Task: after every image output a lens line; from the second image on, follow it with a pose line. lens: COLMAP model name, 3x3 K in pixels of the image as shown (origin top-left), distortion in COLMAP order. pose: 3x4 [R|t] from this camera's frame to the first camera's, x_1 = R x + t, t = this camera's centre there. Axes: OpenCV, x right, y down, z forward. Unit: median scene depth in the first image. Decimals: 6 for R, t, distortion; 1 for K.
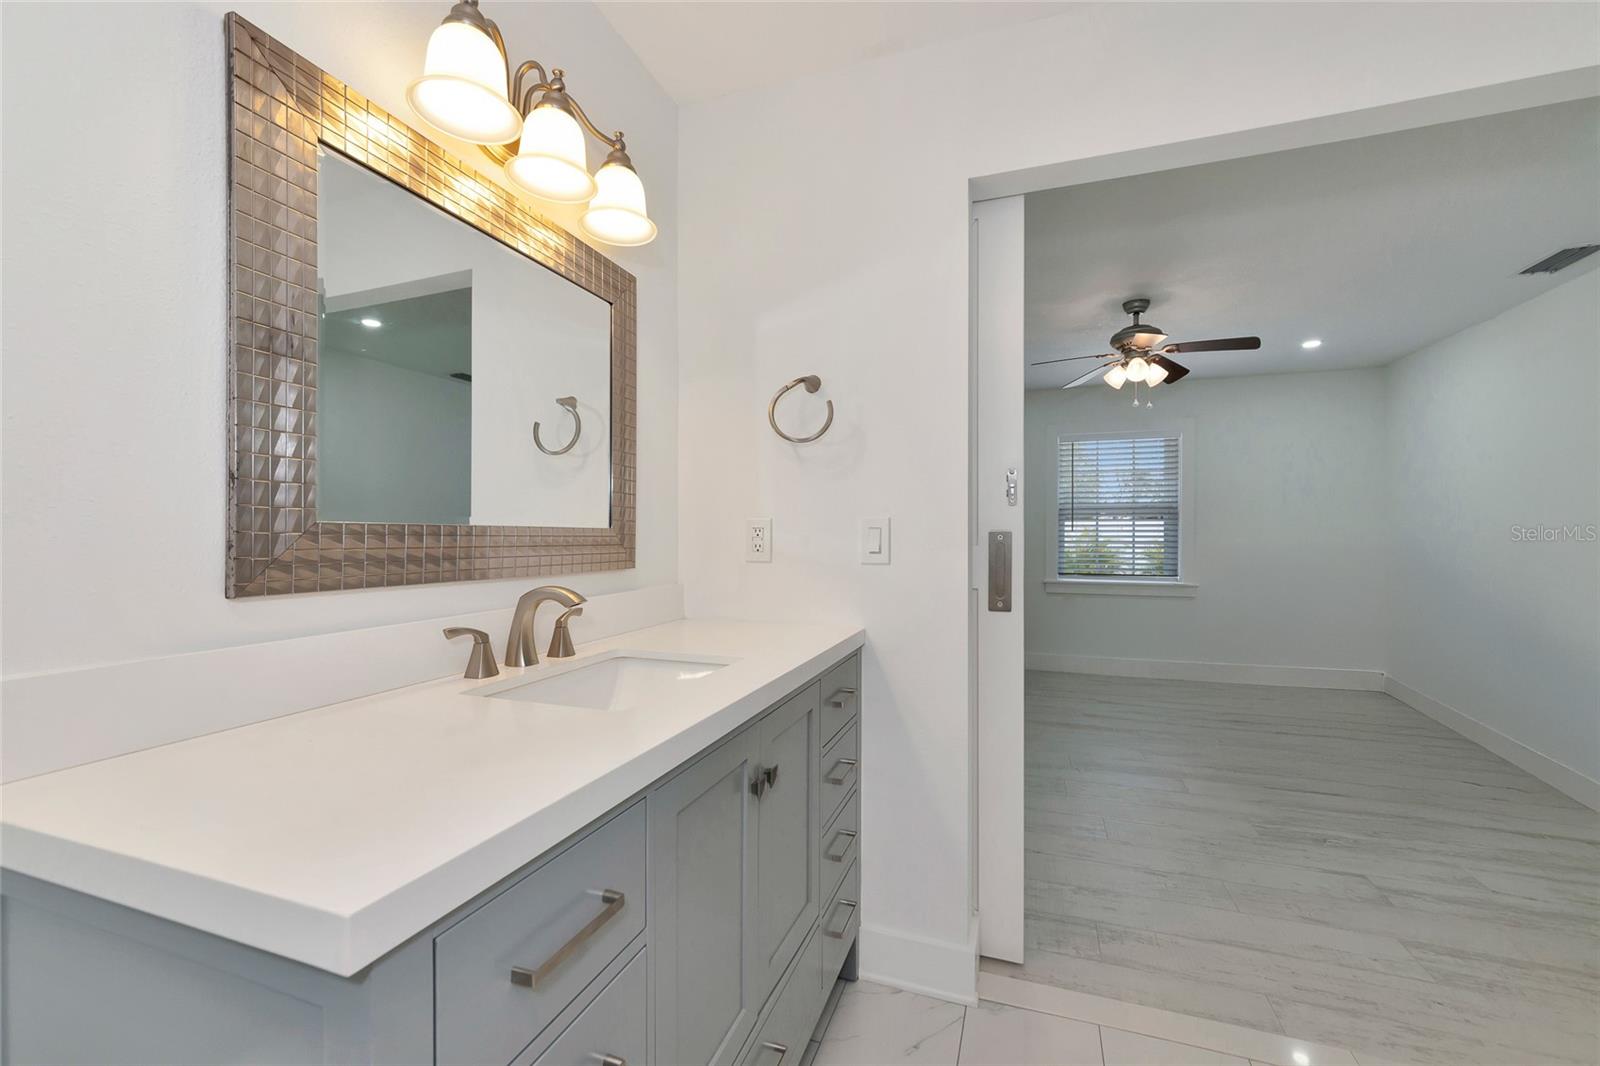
lens RADIAL K [[629.9, 0, 818.5], [0, 629.9, 550.5], [0, 0, 1]] dist [0.001512, 0.000028]
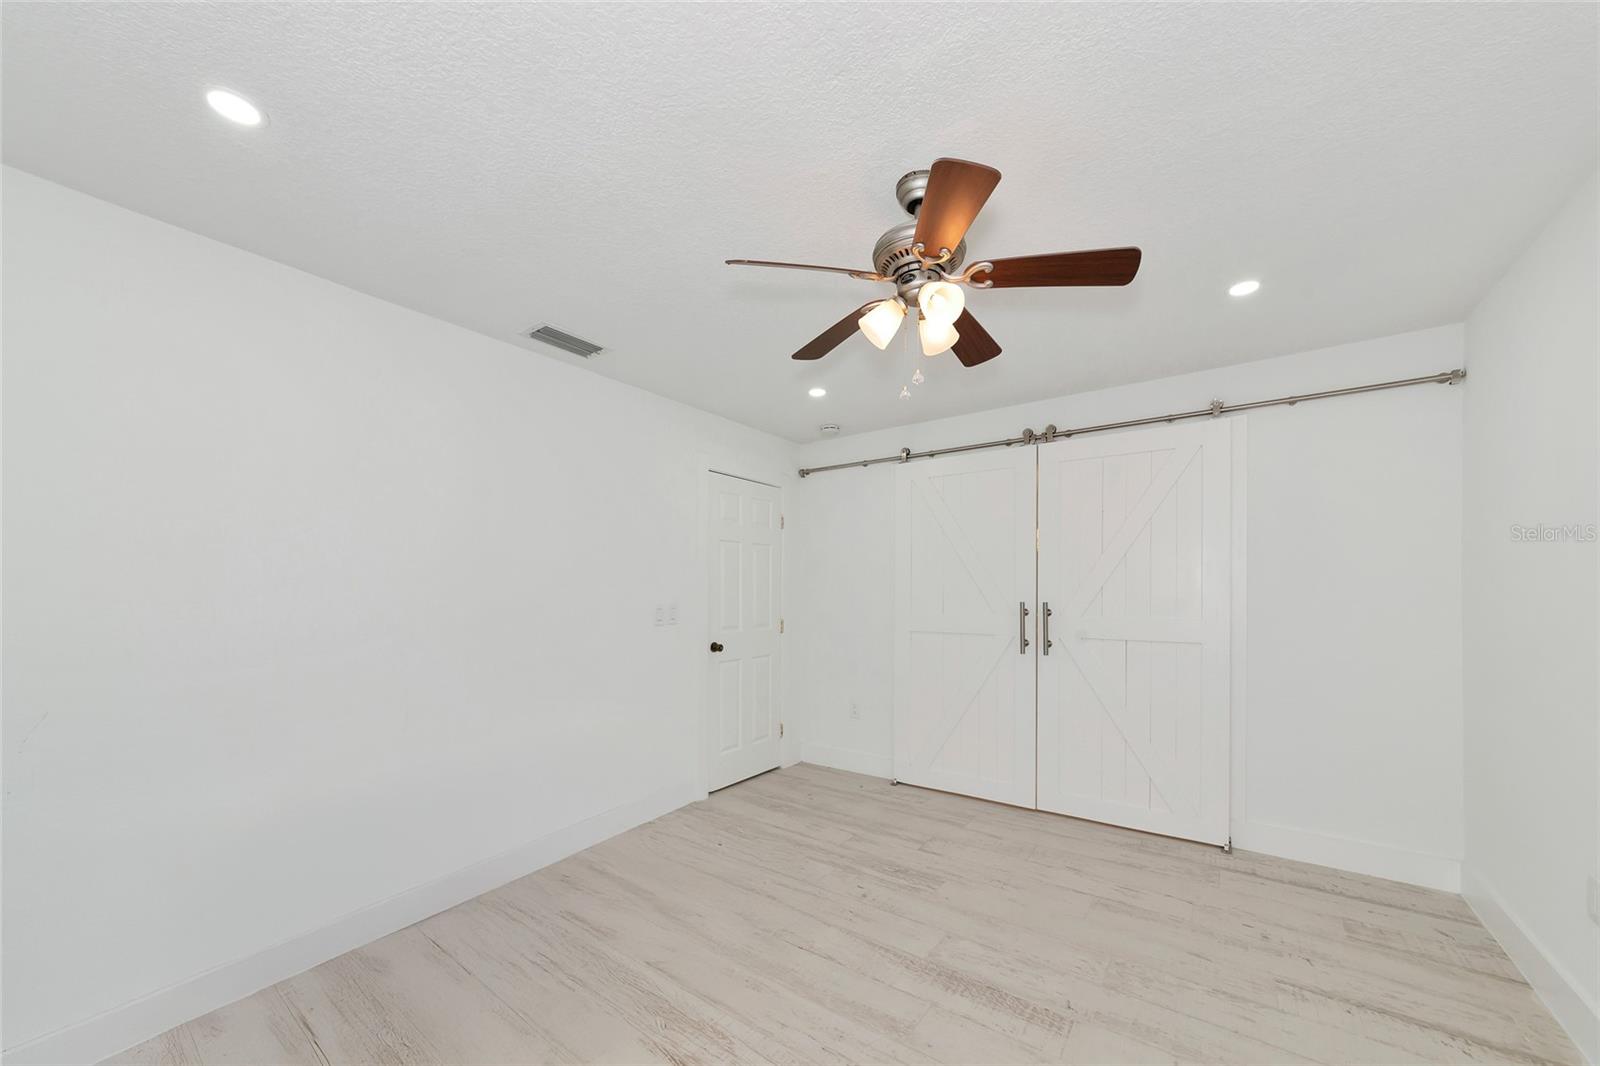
lens RADIAL K [[580.4, 0, 803.0], [0, 580.4, 529.8], [0, 0, 1]] dist [0.007077, -0.000094]
pose [[-0.961217, 0.015792, 0.275339, 0.432186], [-0.016997, 0.993070, -0.116292, -0.037719], [-0.275268, -0.116461, -0.954287, 1.440178]]
